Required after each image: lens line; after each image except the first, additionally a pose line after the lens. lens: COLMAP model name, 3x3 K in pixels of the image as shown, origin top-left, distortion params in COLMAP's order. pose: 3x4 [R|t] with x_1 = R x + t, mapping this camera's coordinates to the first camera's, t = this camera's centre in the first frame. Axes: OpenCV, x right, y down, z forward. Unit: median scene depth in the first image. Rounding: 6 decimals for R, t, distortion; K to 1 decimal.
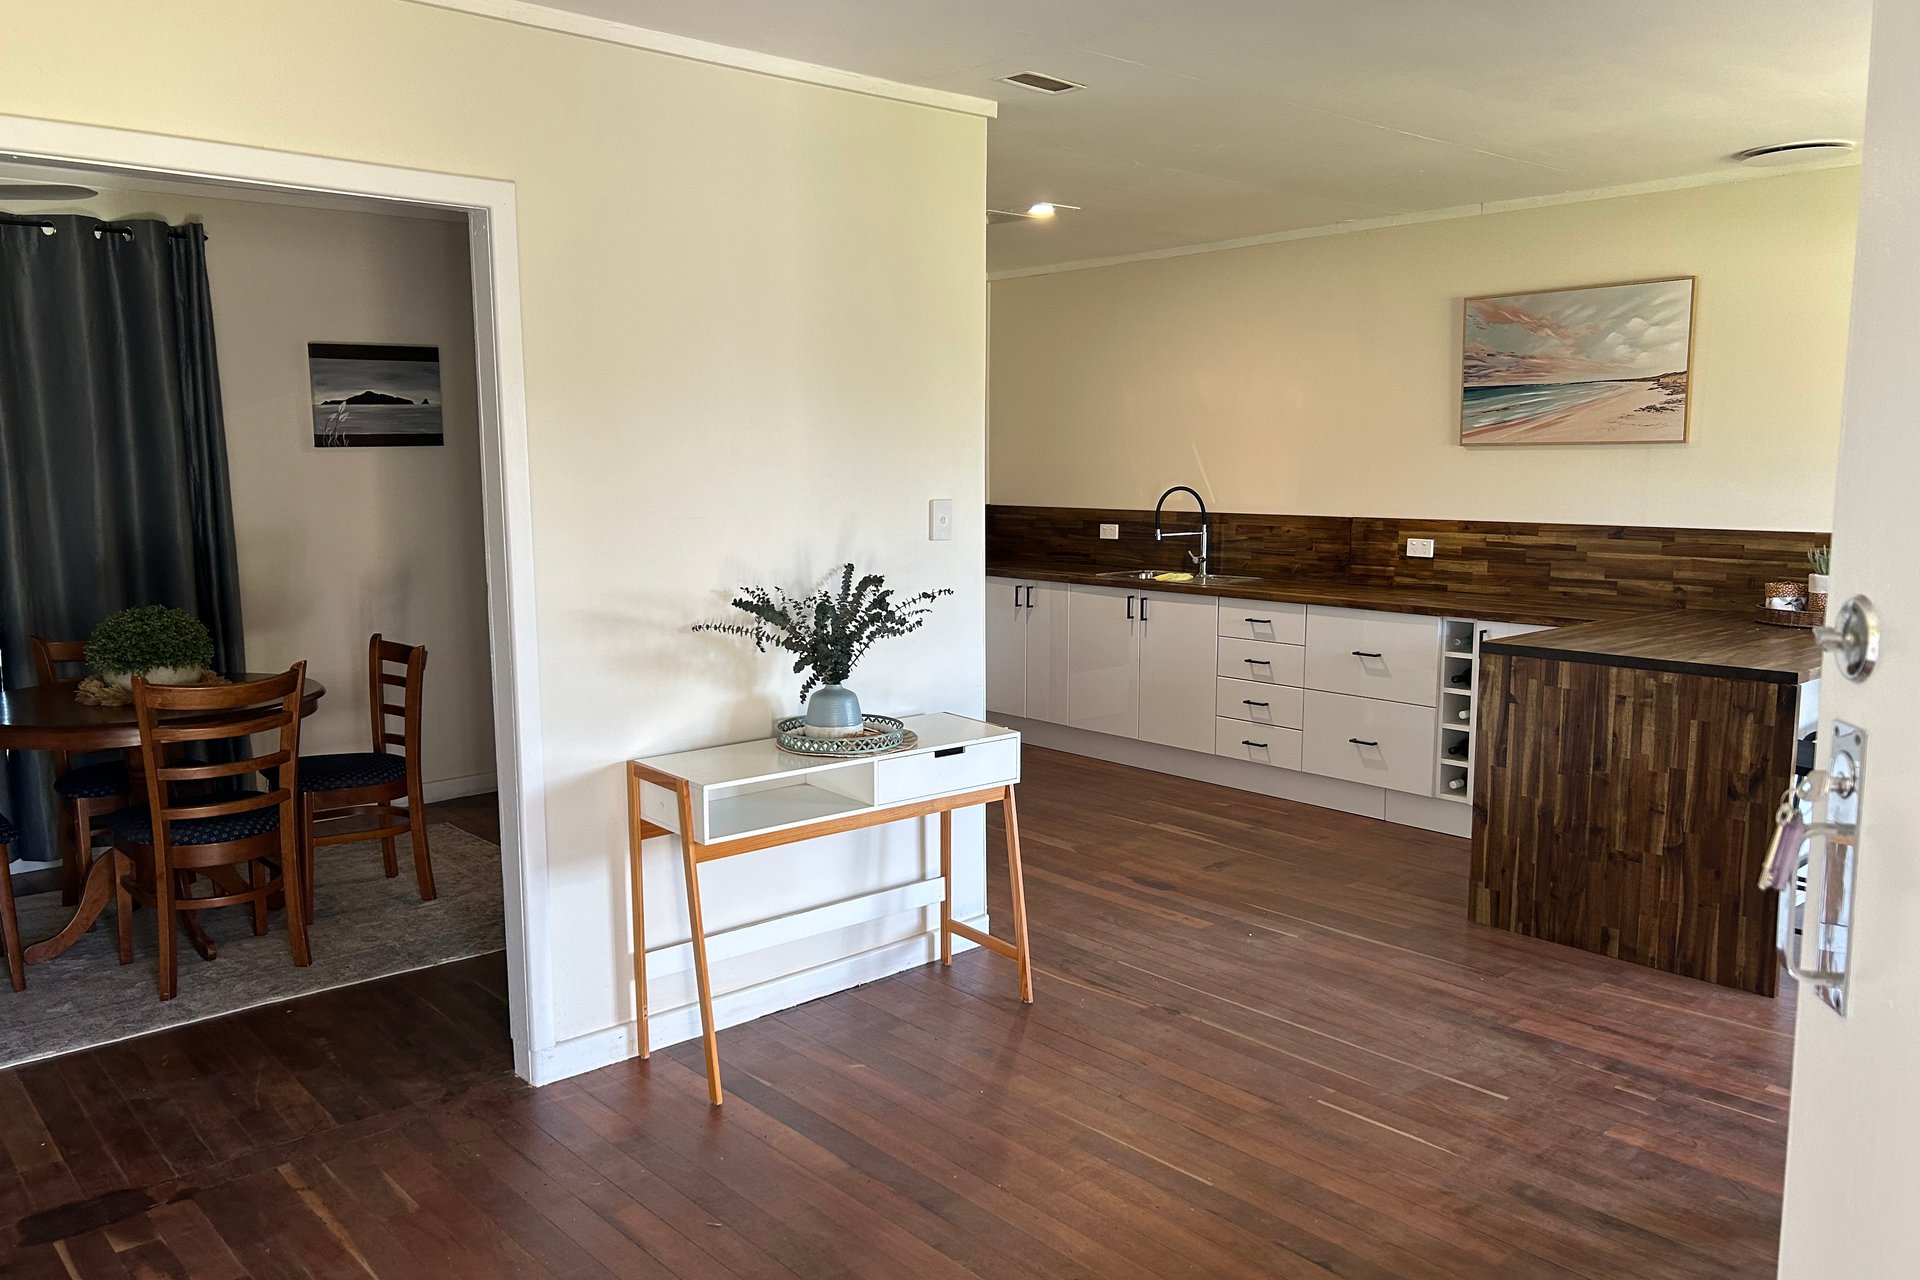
lens RADIAL K [[1435.6, 0, 949.3], [0, 1435.6, 650.1], [0, 0, 1]] dist [0.030108, -0.032885]
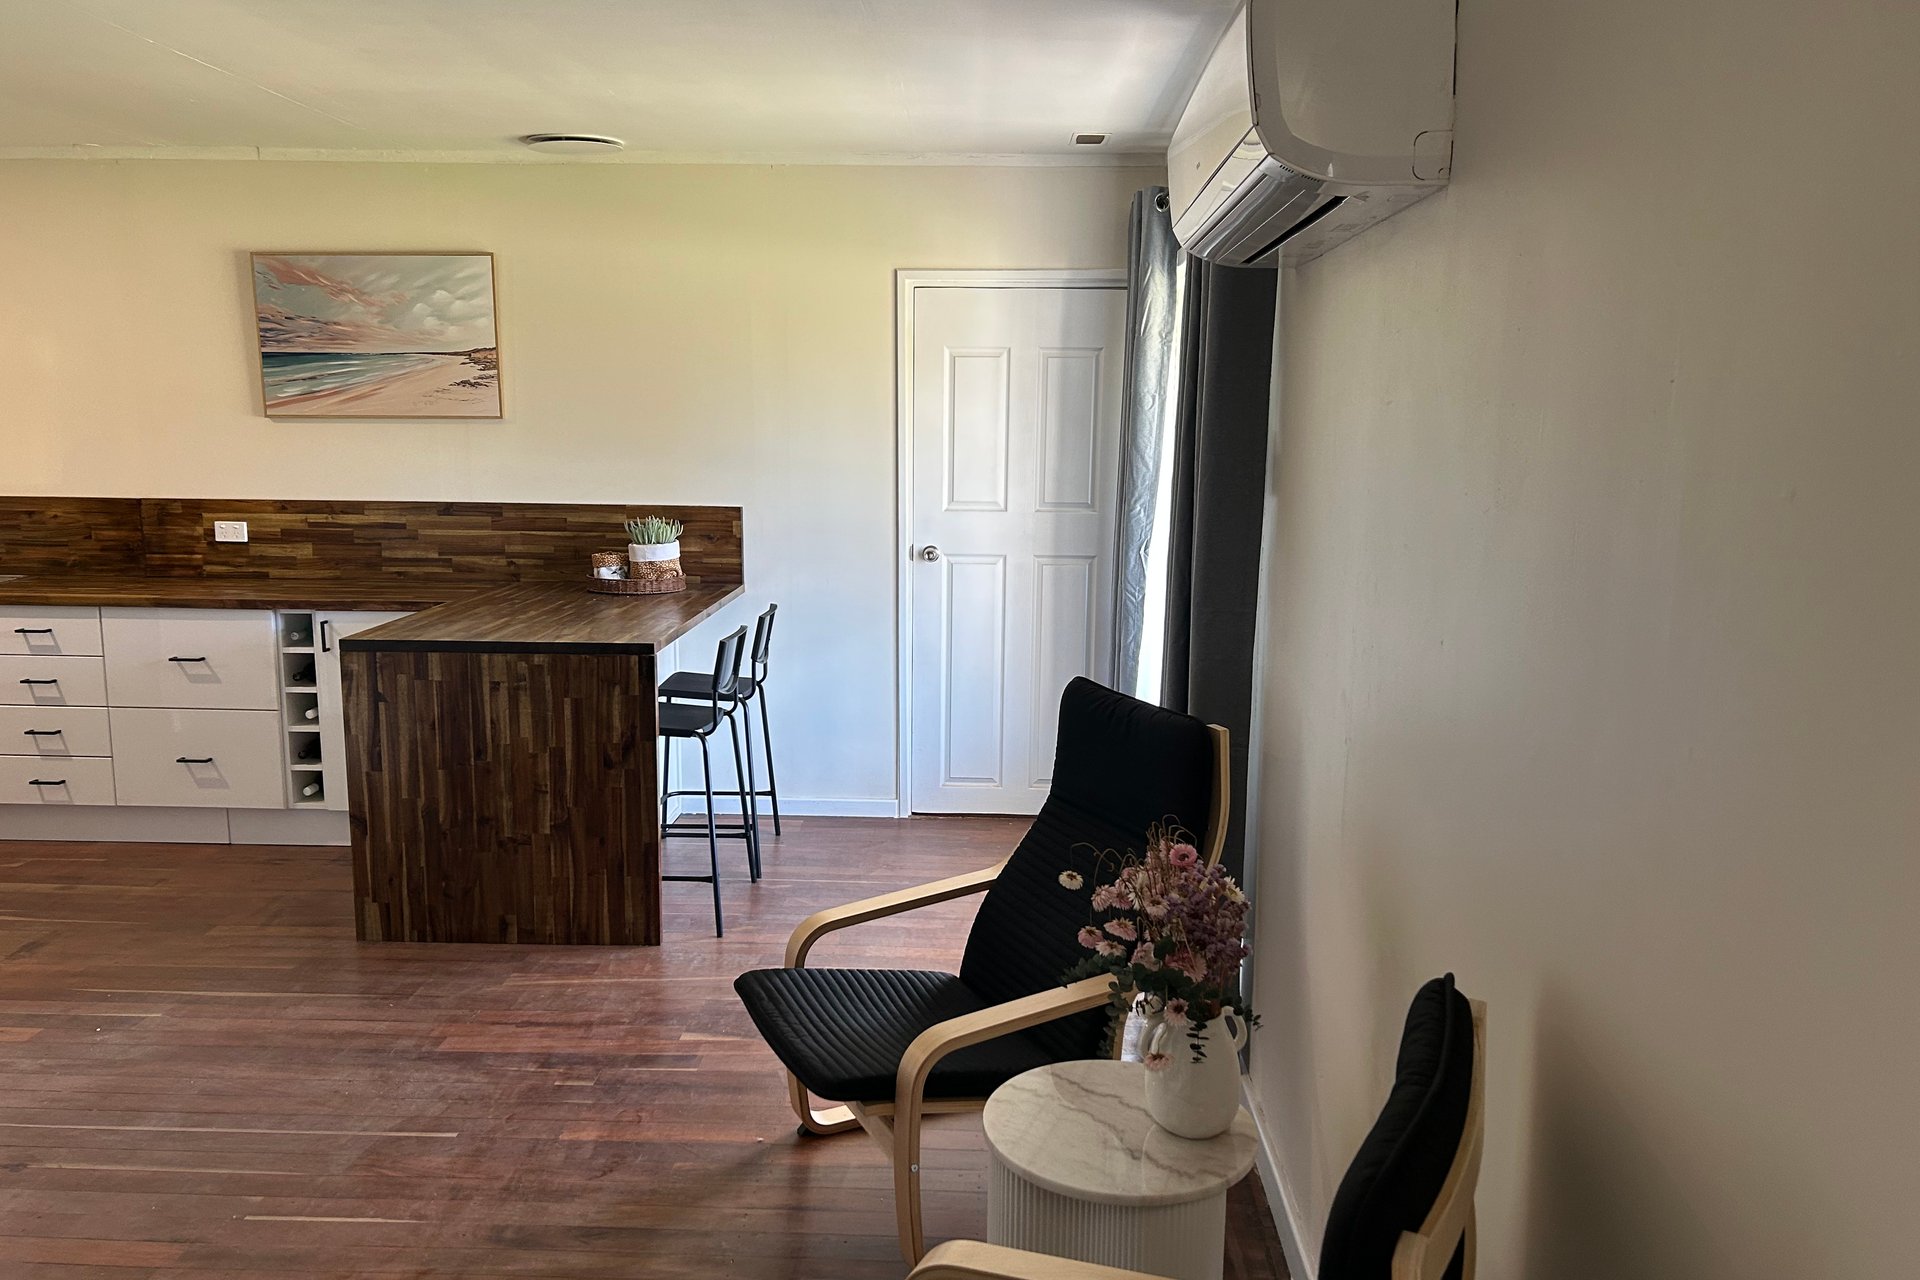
lens RADIAL K [[1435.6, 0, 949.3], [0, 1435.6, 650.1], [0, 0, 1]] dist [0.030108, -0.032885]
pose [[0.686454, -0.108970, 0.718962, -0.022646], [0.087602, 0.993900, 0.067000, -0.025925], [-0.721878, 0.016991, 0.691812, 0.088700]]
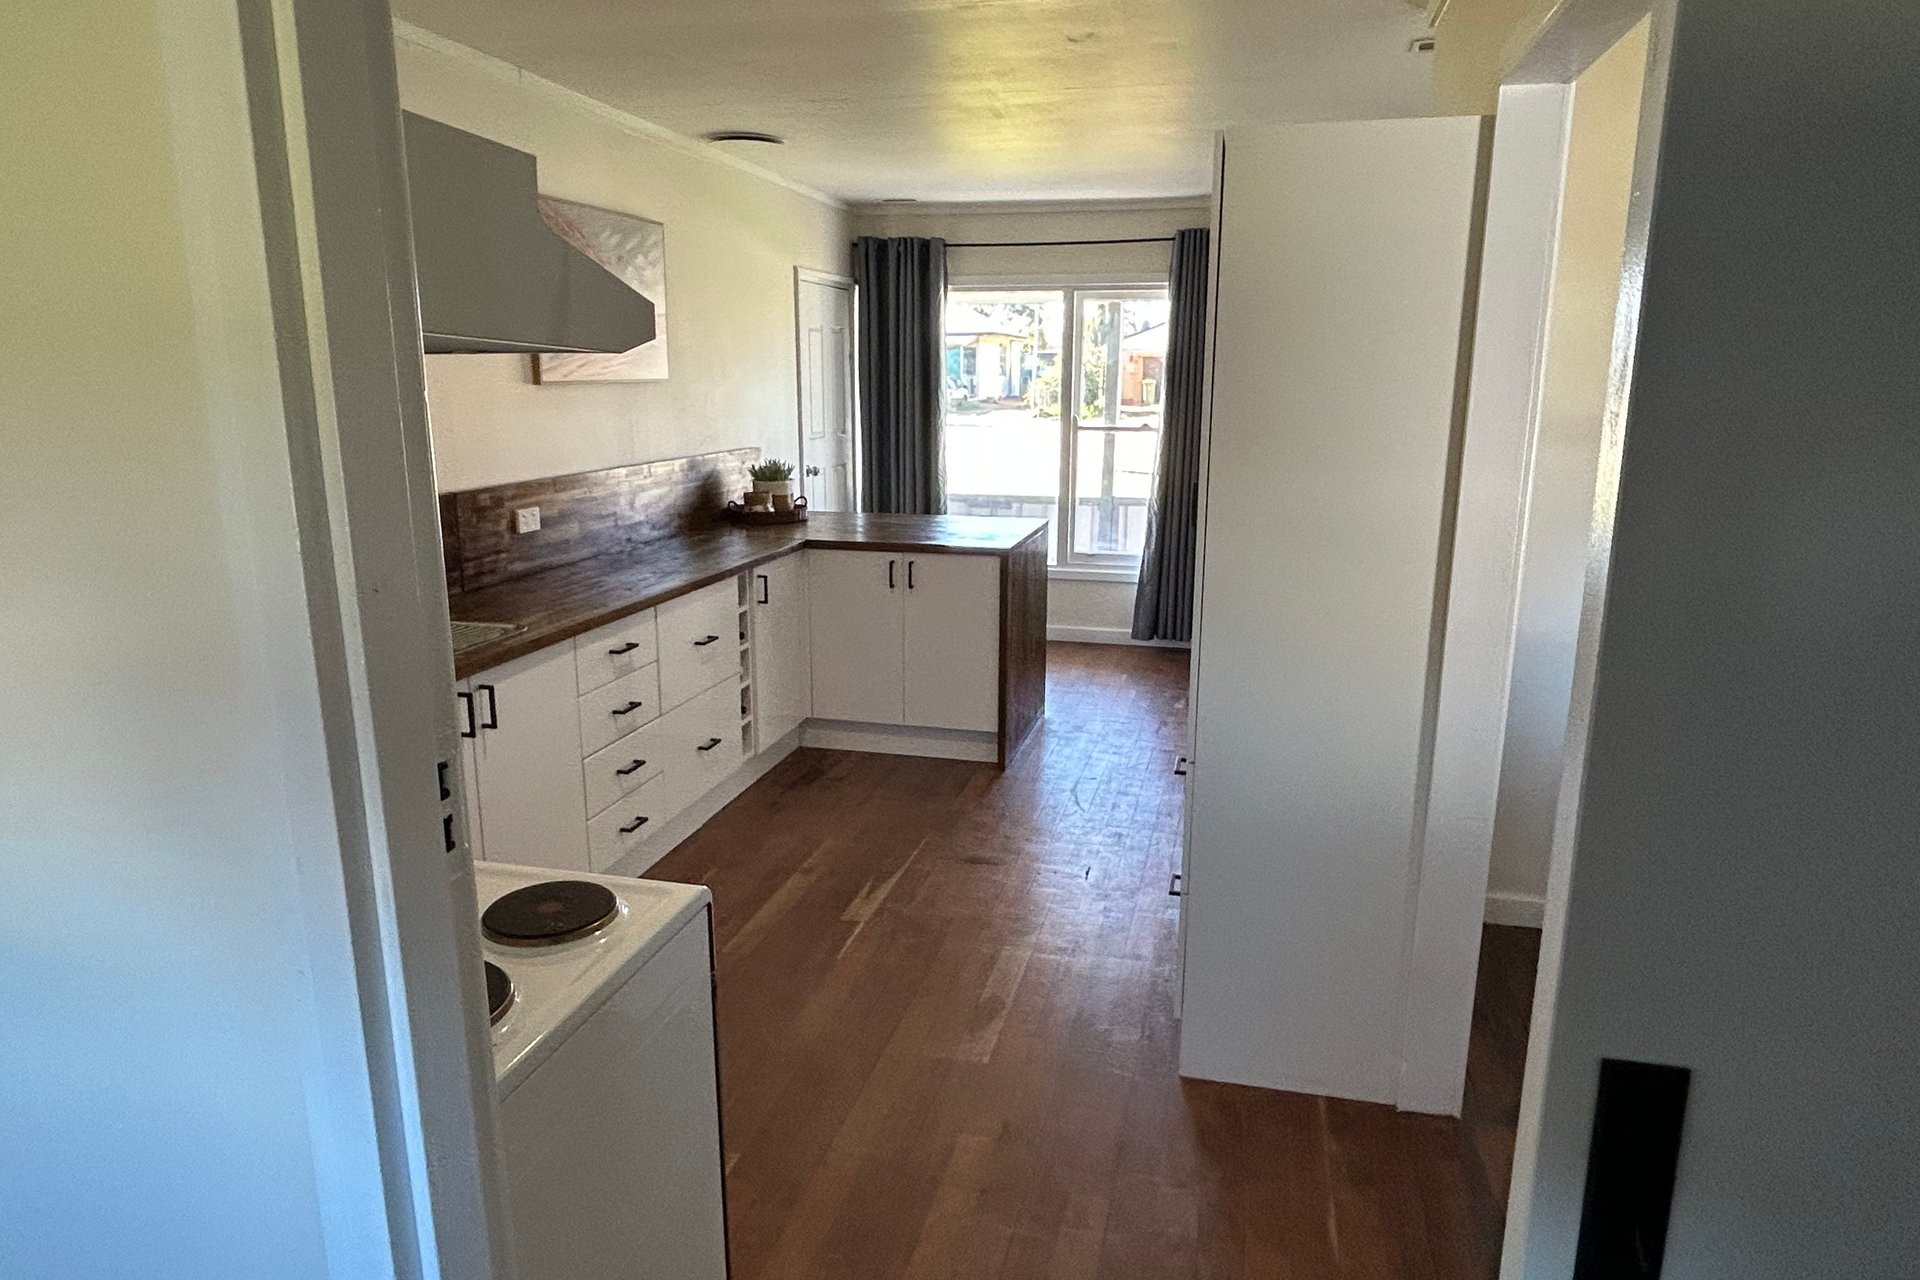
lens RADIAL K [[1190.8, 0, 960.0], [0, 1190.8, 640.0], [0, 0, 1]] dist [0.000013, 0.000025]
pose [[-0.566725, -0.181419, 0.803686, -0.430566], [0.110202, 0.950000, 0.292156, -0.227881], [-0.816504, 0.254140, -0.518396, 1.554962]]
